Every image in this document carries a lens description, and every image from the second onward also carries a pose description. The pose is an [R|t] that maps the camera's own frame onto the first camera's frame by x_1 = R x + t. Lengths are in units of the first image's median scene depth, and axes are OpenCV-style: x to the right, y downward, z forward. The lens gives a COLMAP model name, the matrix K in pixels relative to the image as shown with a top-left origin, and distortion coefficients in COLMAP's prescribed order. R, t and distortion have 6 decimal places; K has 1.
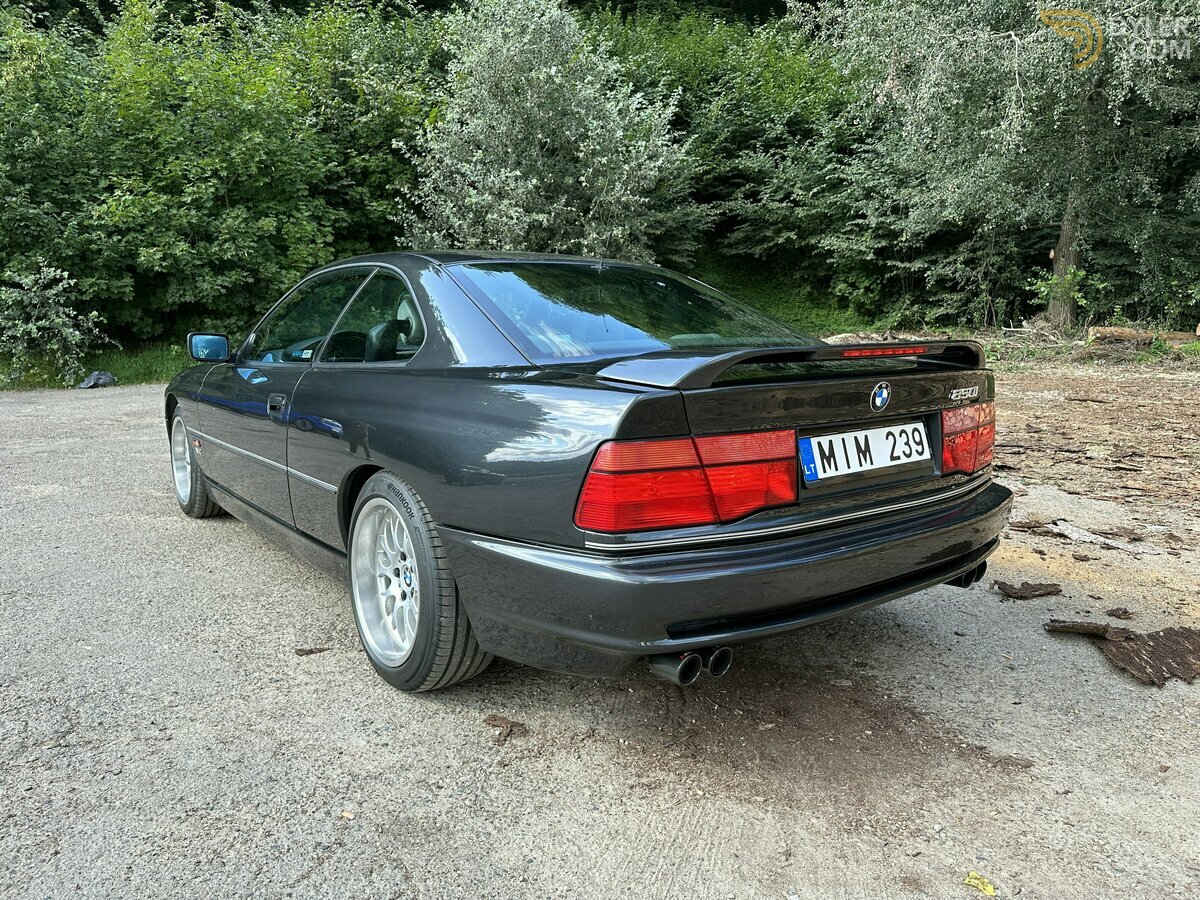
lens RADIAL K [[852.3, 0, 607.4], [0, 852.3, 453.9], [0, 0, 1]] dist [-0.001678, -0.007630]
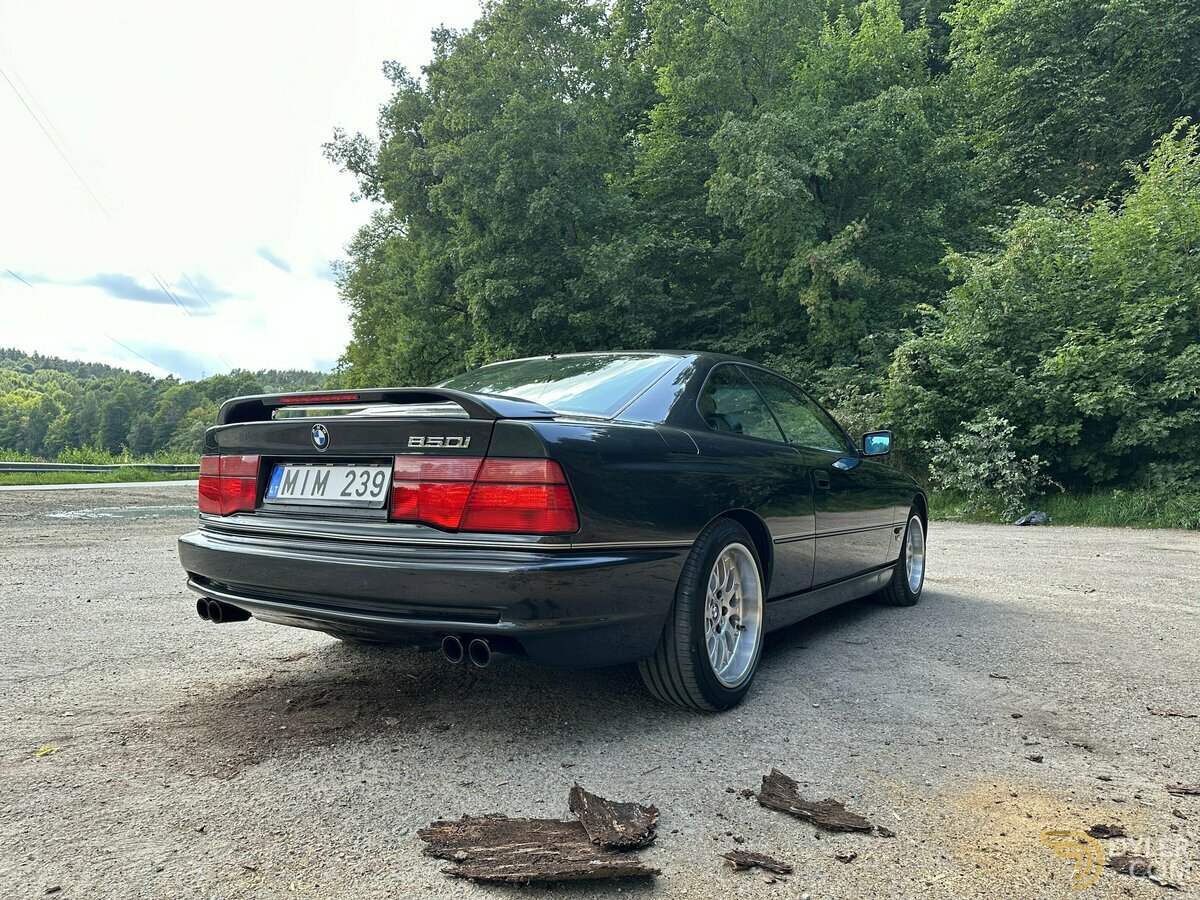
lens RADIAL K [[852.3, 0, 606.0], [0, 852.3, 449.4], [0, 0, 1]] dist [-0.001678, -0.007630]
pose [[0.341298, -0.019508, -0.939753, 0.228215], [-0.160483, 0.983895, -0.078708, -0.002970], [0.926154, 0.177677, 0.332671, 0.141670]]
